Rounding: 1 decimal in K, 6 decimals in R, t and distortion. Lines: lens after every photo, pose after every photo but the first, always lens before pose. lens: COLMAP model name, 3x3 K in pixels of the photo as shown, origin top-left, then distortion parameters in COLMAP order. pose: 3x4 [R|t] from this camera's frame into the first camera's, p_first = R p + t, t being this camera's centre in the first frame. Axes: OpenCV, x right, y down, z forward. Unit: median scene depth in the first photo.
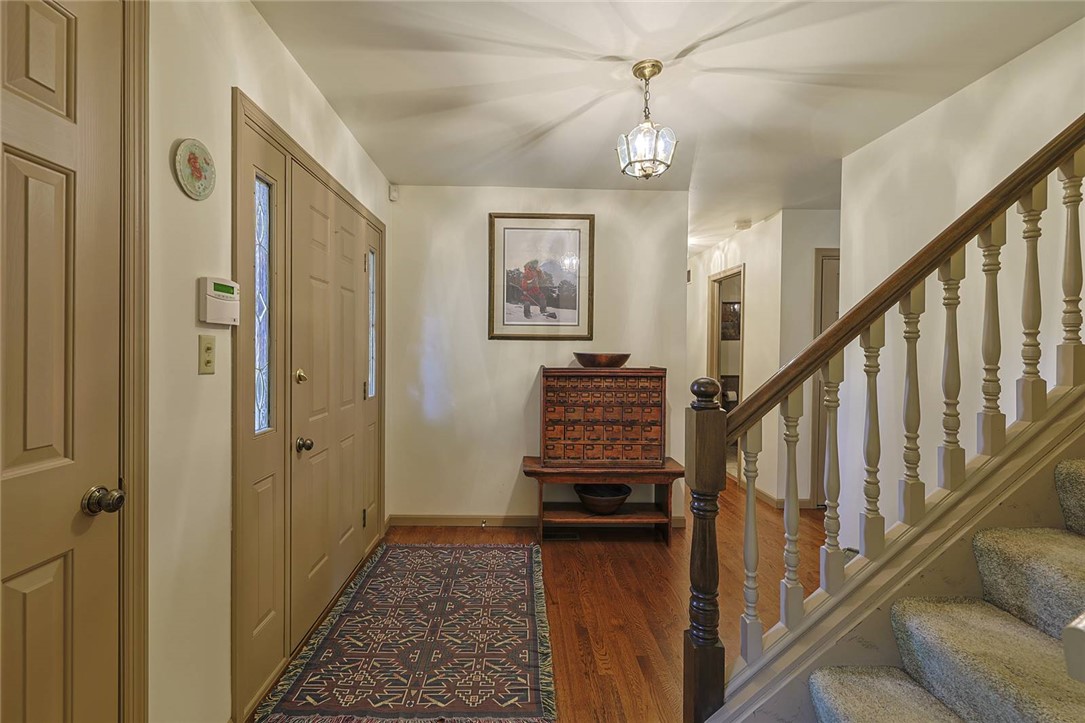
lens RADIAL K [[481.2, 0, 532.1], [0, 481.2, 351.9], [0, 0, 1]] dist [-0.000483, 0.000056]
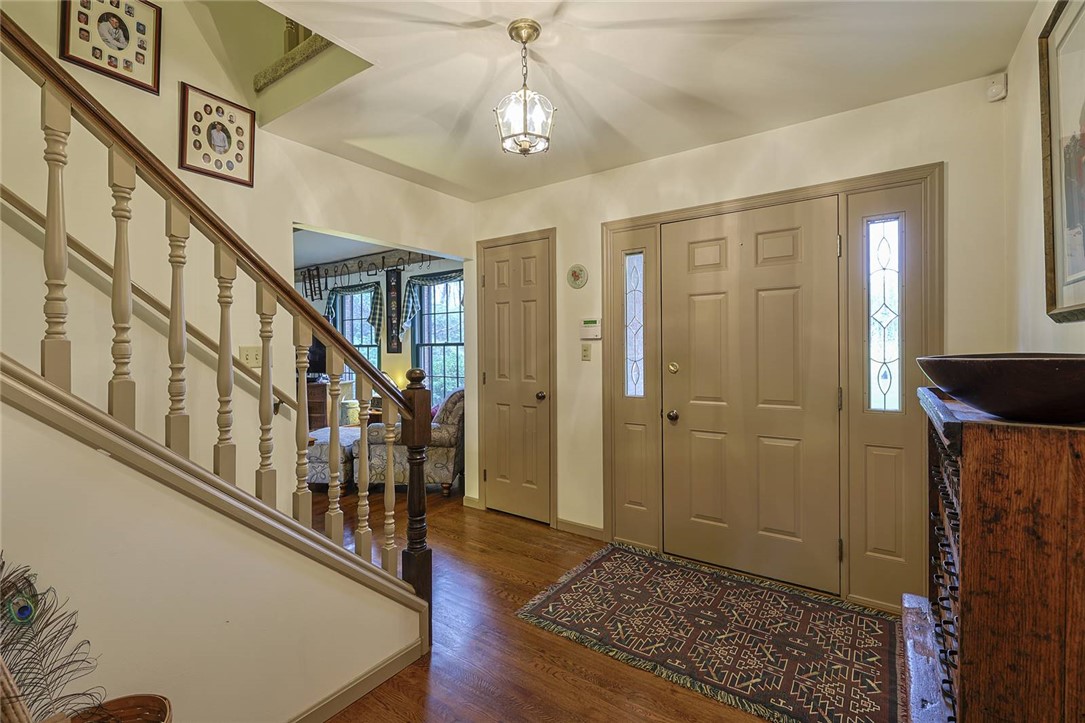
lens RADIAL K [[481.2, 0, 534.5], [0, 481.2, 352.9], [0, 0, 1]] dist [-0.000483, 0.000056]
pose [[-0.599179, 0.001835, -0.800613, 0.872591], [-0.006296, 0.999956, 0.007004, -0.002931], [0.800590, 0.009238, -0.599141, 1.444326]]
